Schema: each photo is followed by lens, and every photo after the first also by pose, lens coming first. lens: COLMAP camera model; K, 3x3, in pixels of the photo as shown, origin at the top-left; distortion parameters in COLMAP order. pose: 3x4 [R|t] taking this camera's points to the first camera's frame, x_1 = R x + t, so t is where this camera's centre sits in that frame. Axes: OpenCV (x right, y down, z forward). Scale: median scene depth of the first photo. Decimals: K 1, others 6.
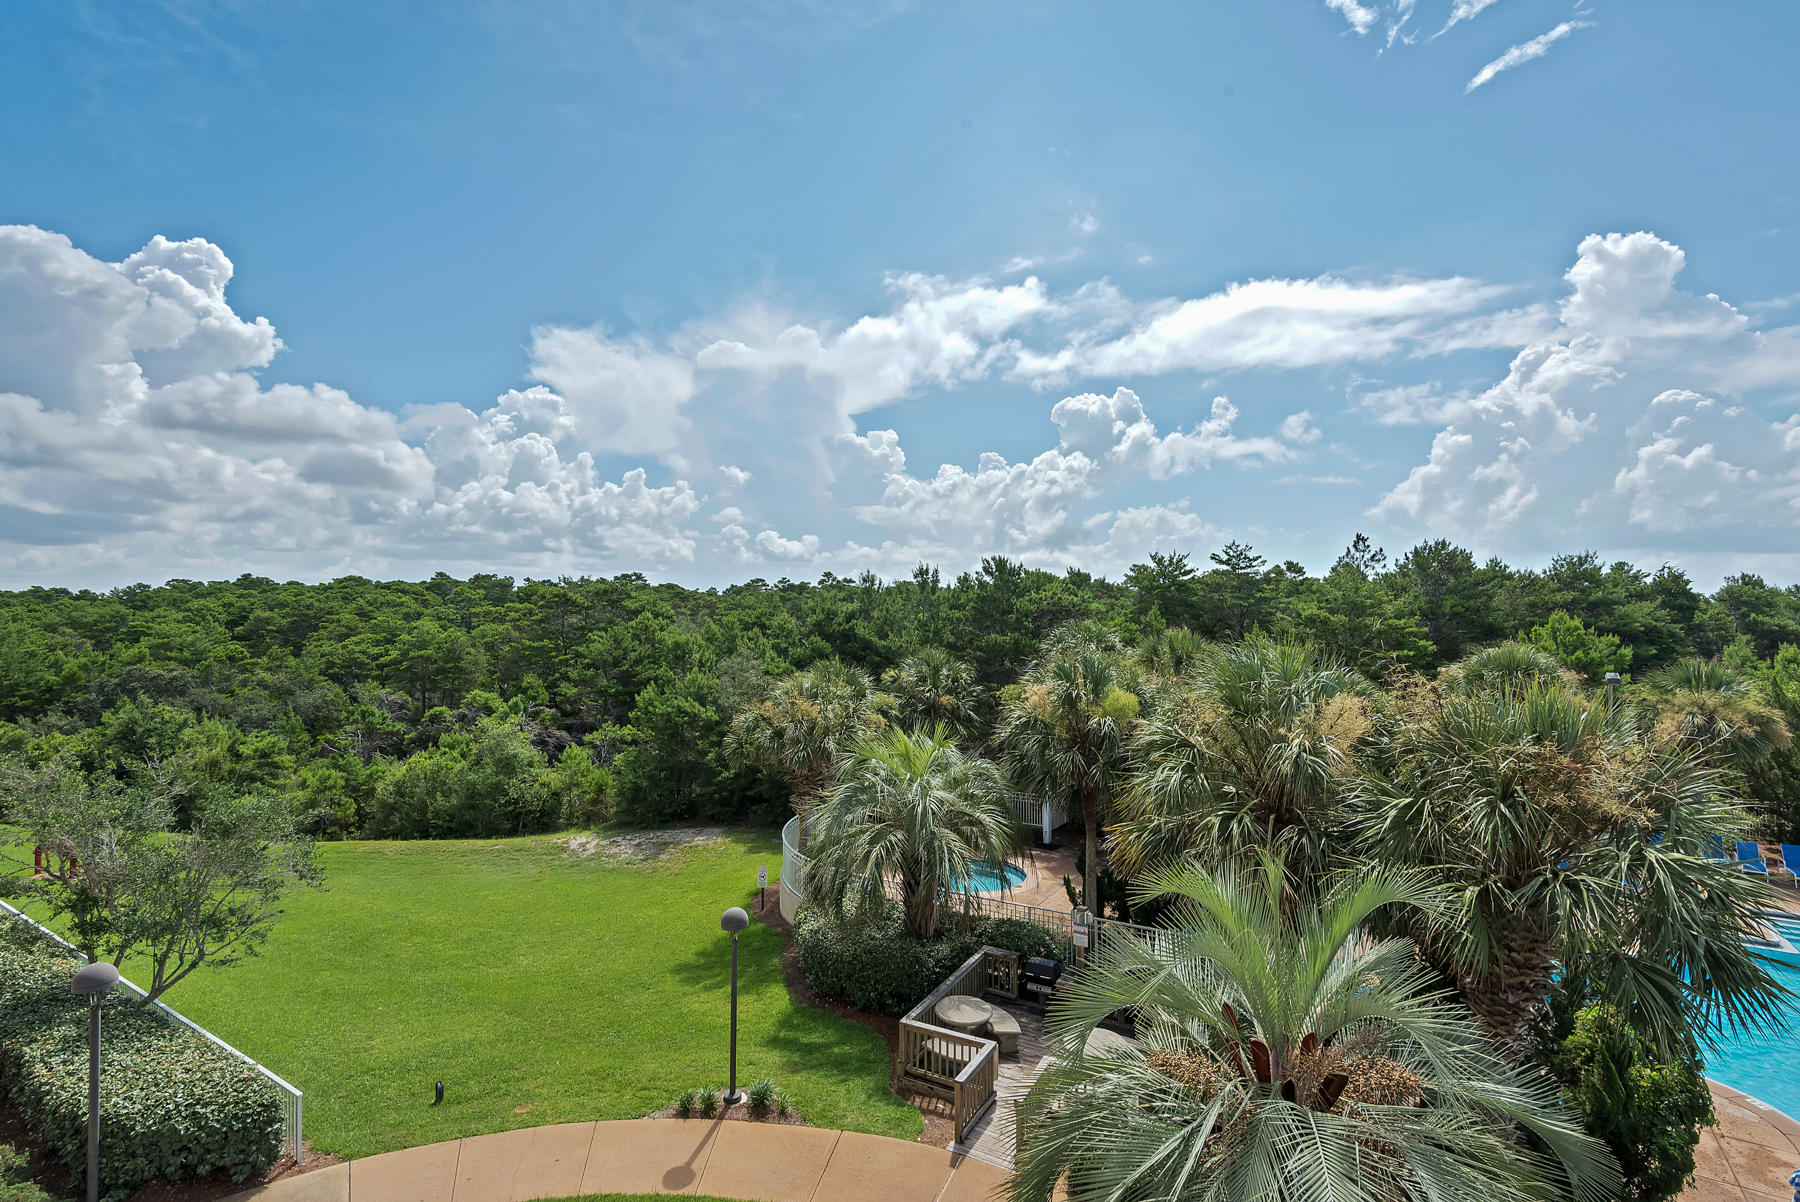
lens RADIAL K [[843.6, 0, 909.4], [0, 843.6, 599.8], [0, 0, 1]] dist [0.014382, -0.010378]
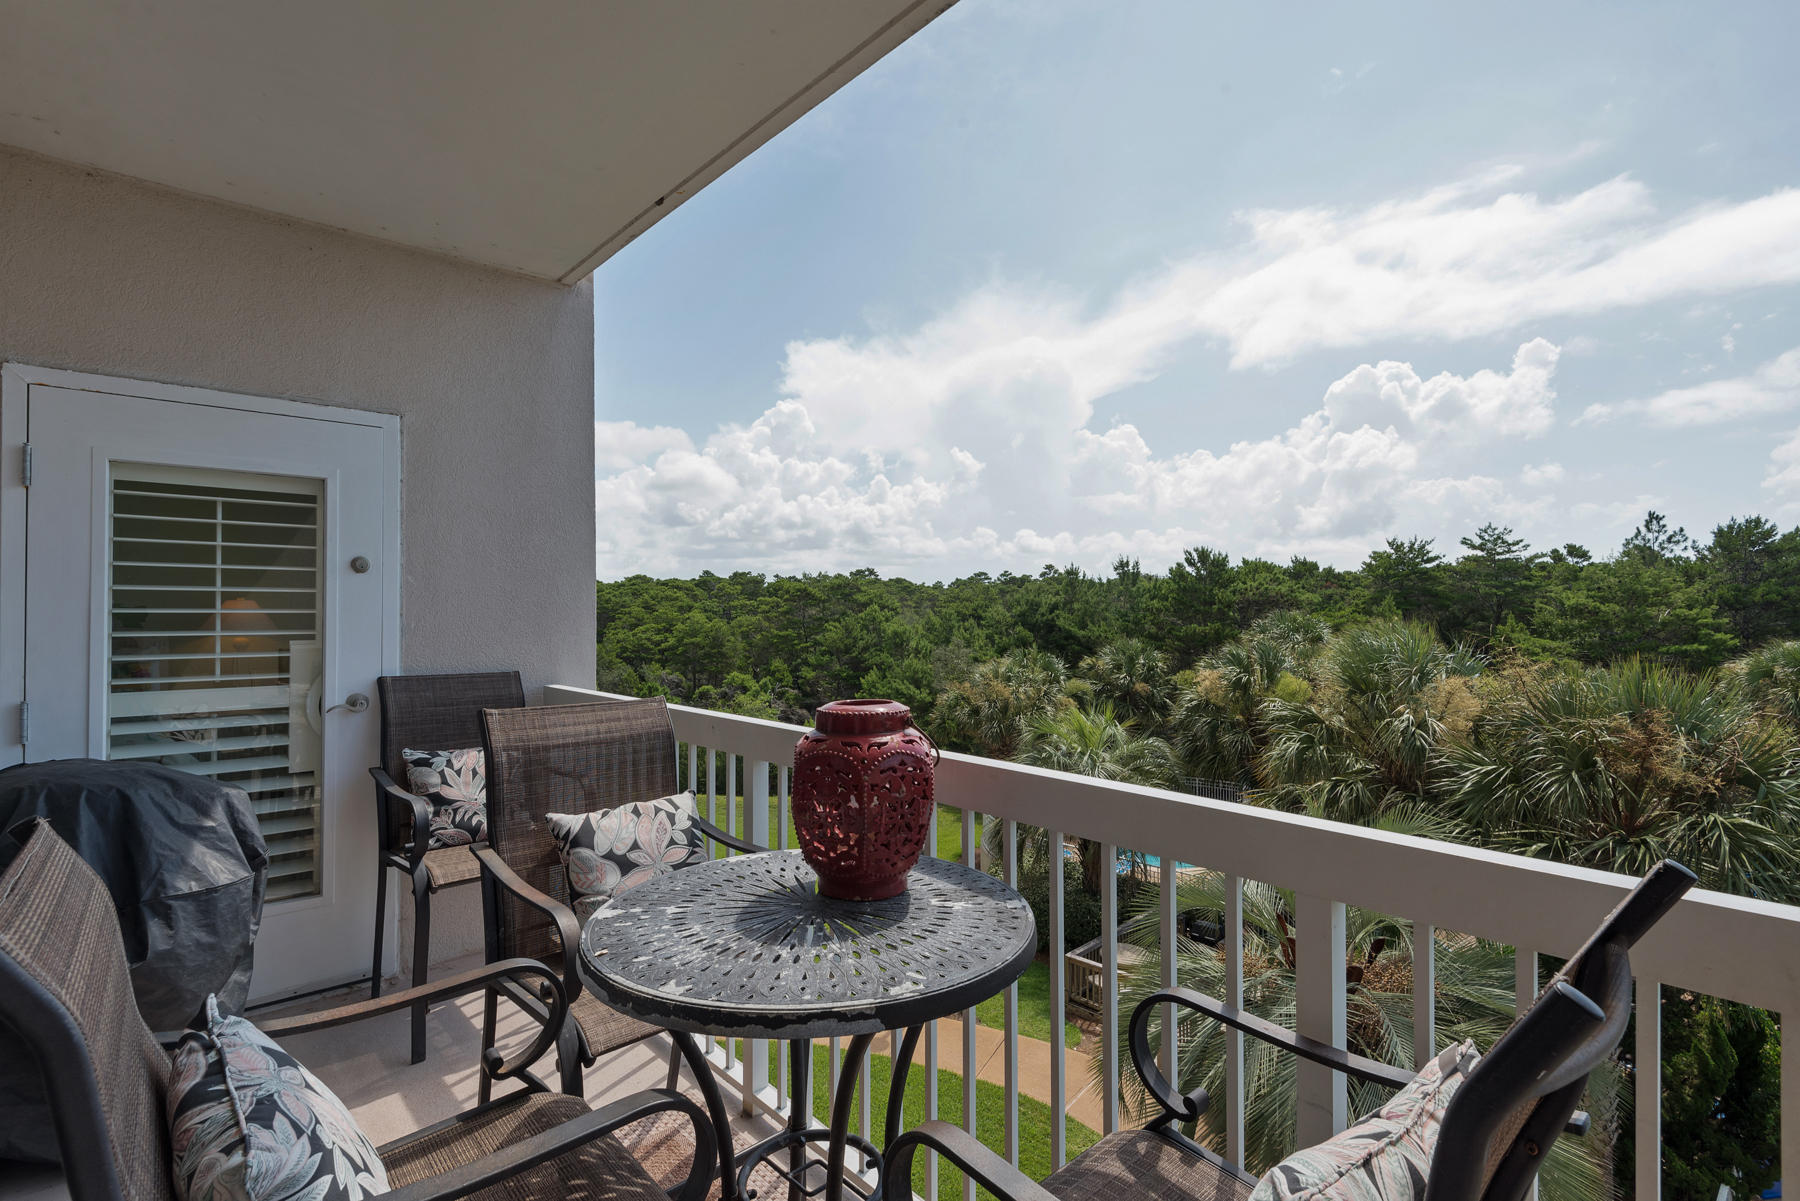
lens RADIAL K [[843.6, 0, 896.5], [0, 843.6, 596.1], [0, 0, 1]] dist [0.014382, -0.010378]
pose [[0.959861, -0.006352, -0.280404, 0.029903], [0.007542, 0.999967, 0.003168, 0.000349], [0.280374, -0.005156, 0.959877, -0.054374]]
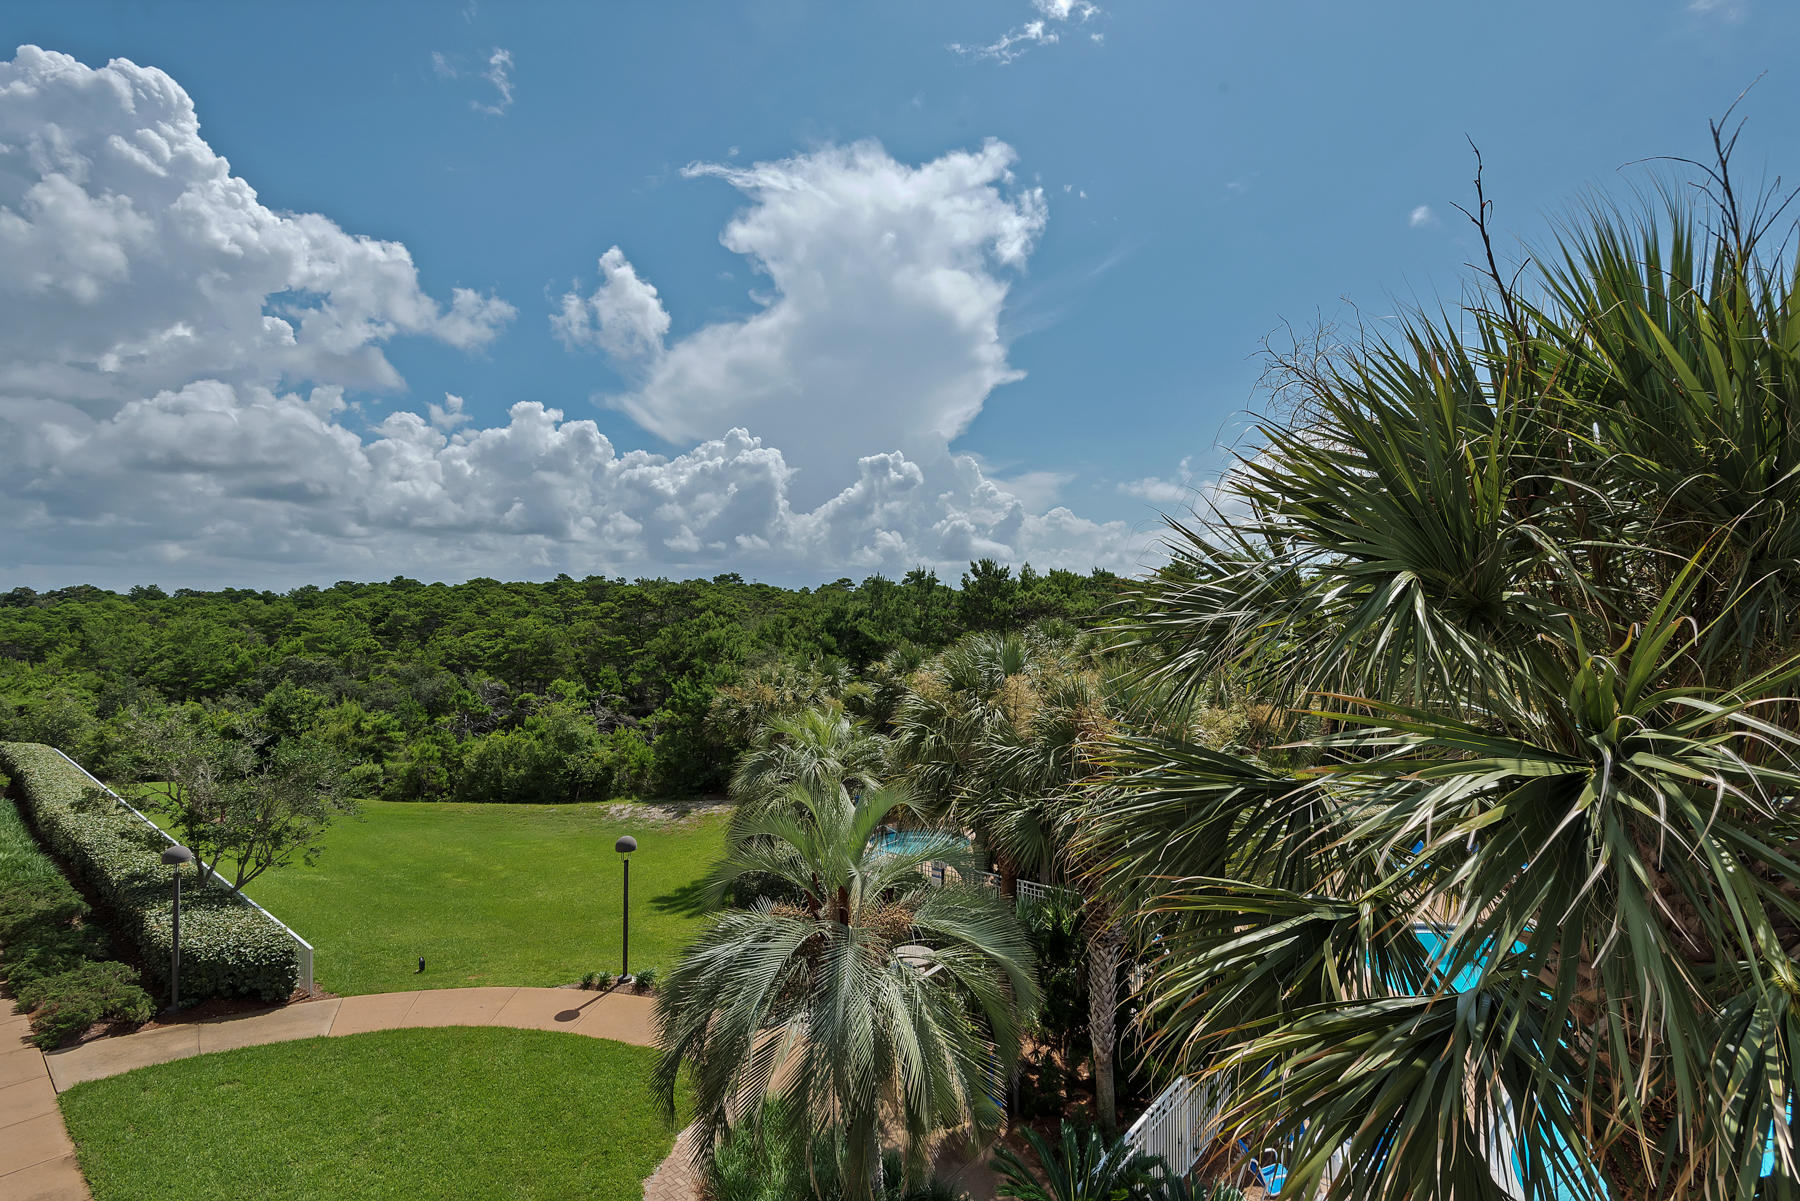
lens RADIAL K [[843.6, 0, 912.8], [0, 843.6, 603.0], [0, 0, 1]] dist [0.014382, -0.010378]
pose [[0.991543, -0.001125, -0.129772, 0.115950], [0.001915, 0.999980, 0.005964, -0.001521], [0.129763, -0.006163, 0.991526, -0.069732]]
